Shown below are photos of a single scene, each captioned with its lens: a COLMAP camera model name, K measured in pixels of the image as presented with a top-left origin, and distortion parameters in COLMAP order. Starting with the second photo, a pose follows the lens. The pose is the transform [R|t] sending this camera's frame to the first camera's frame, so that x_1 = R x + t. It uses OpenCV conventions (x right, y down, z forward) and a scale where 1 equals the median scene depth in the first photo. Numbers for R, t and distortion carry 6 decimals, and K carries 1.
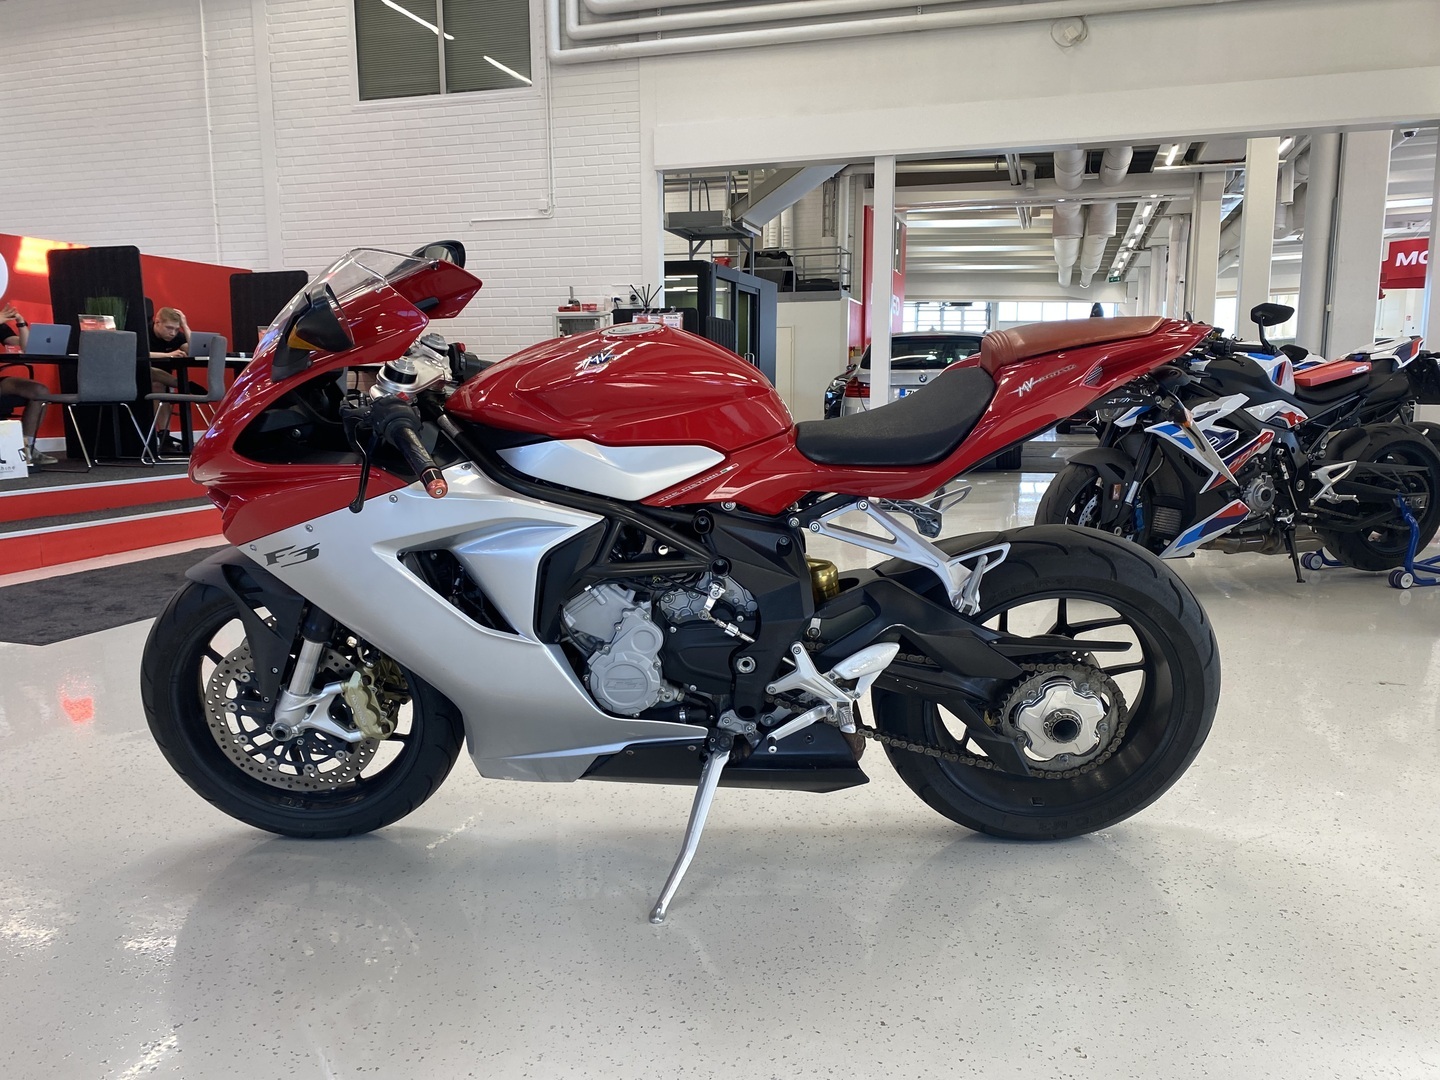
lens RADIAL K [[1094.3, 0, 726.7], [0, 1094.3, 556.8], [0, 0, 1]] dist [0.002653, -0.005923]
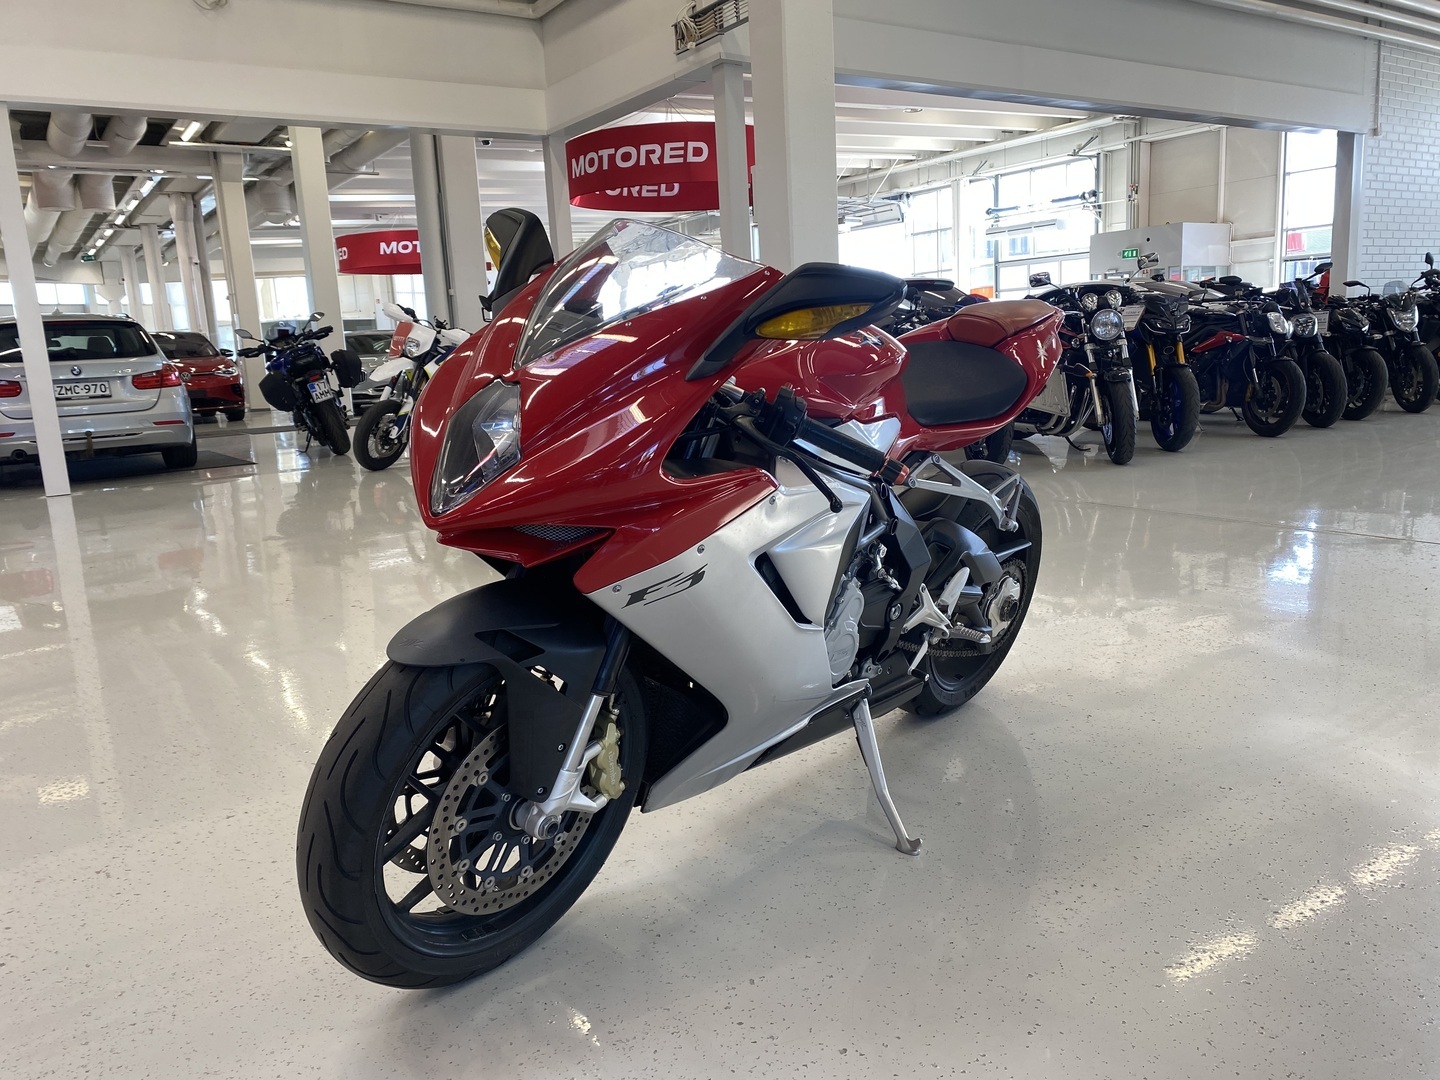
lens RADIAL K [[1094.3, 0, 726.7], [0, 1094.3, 556.8], [0, 0, 1]] dist [0.002653, -0.005923]
pose [[0.633713, -0.175006, 0.753512, -0.141229], [0.163538, 0.982366, 0.090621, -0.013044], [-0.756084, 0.065800, 0.651158, 0.060665]]
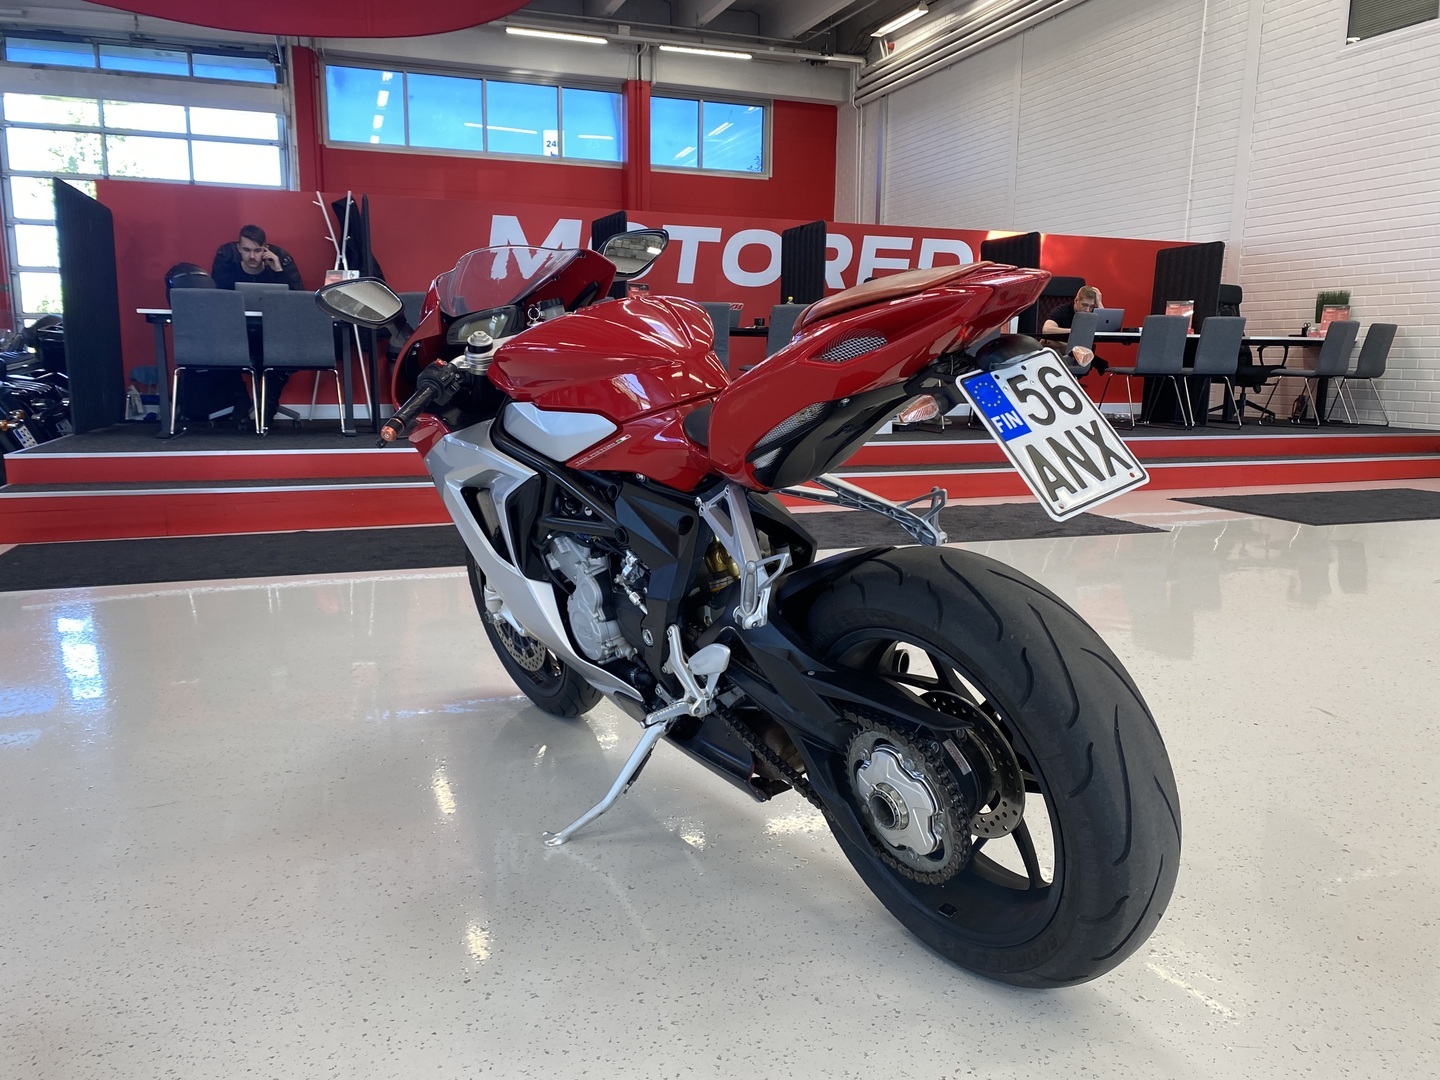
lens RADIAL K [[1095.3, 0, 723.7], [0, 1095.3, 543.8], [0, 0, 1]] dist [0.002853, -0.002362]
pose [[0.592505, 0.141361, -0.793067, 0.128511], [-0.133028, 0.988137, 0.076745, -0.010913], [0.794507, 0.060028, 0.604281, 0.067553]]
